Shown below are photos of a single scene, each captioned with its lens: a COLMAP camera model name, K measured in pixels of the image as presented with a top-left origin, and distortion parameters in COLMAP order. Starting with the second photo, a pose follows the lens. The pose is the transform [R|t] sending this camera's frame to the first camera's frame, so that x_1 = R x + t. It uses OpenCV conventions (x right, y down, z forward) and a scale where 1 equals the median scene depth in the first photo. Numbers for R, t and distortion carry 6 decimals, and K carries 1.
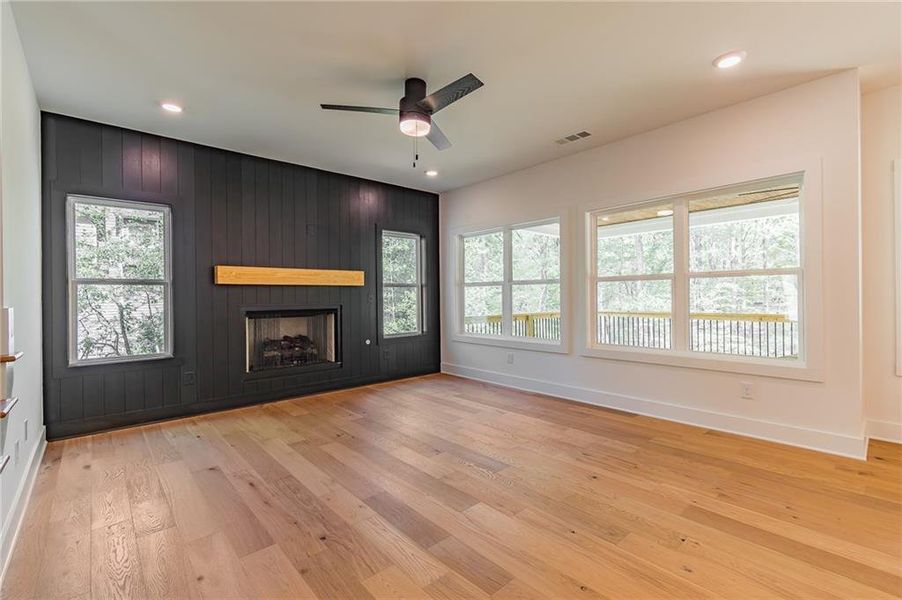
lens RADIAL K [[399.1, 0, 459.7], [0, 399.1, 297.1], [0, 0, 1]] dist [0.000298, 0.002231]
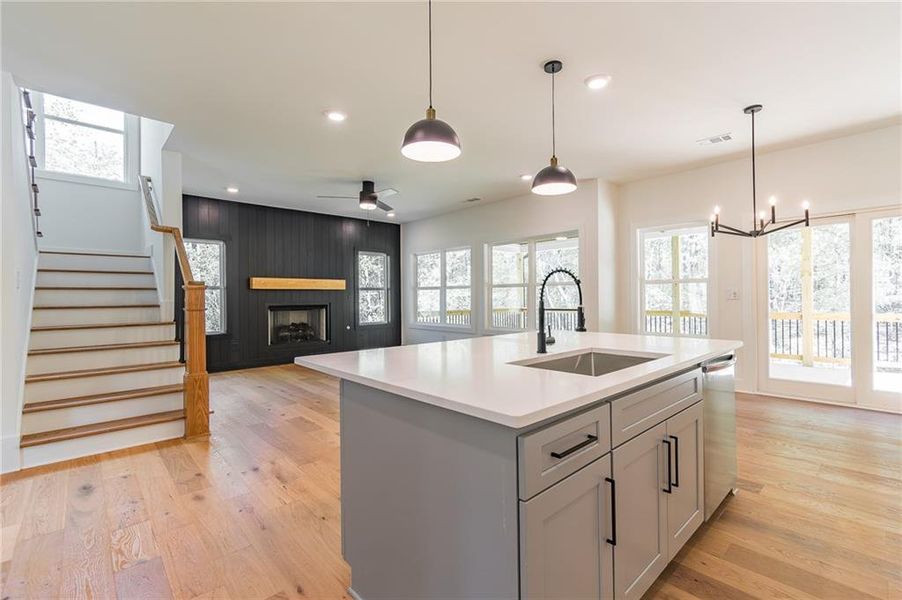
lens RADIAL K [[399.1, 0, 458.3], [0, 399.1, 295.0], [0, 0, 1]] dist [0.000298, 0.002231]
pose [[0.999897, -0.000359, 0.014347, 0.165625], [0.000486, 0.999960, -0.008891, 0.005760], [-0.014343, 0.008897, 0.999858, -0.511894]]
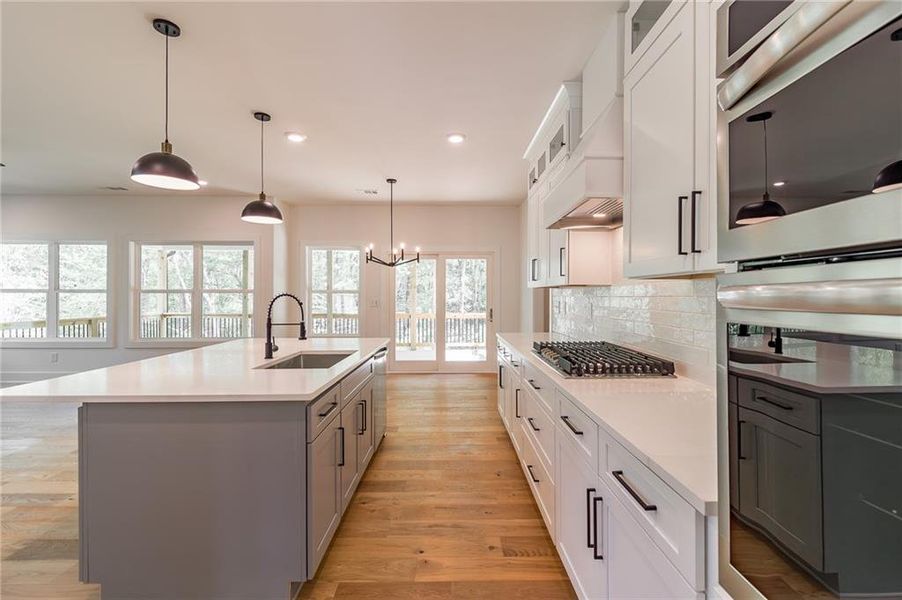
lens RADIAL K [[399.1, 0, 452.6], [0, 399.1, 296.2], [0, 0, 1]] dist [0.000298, 0.002231]
pose [[0.667467, 0.006766, 0.744609, 0.034988], [-0.002061, 0.999972, -0.007239, -0.015753], [-0.744637, 0.003297, 0.667462, -0.625502]]
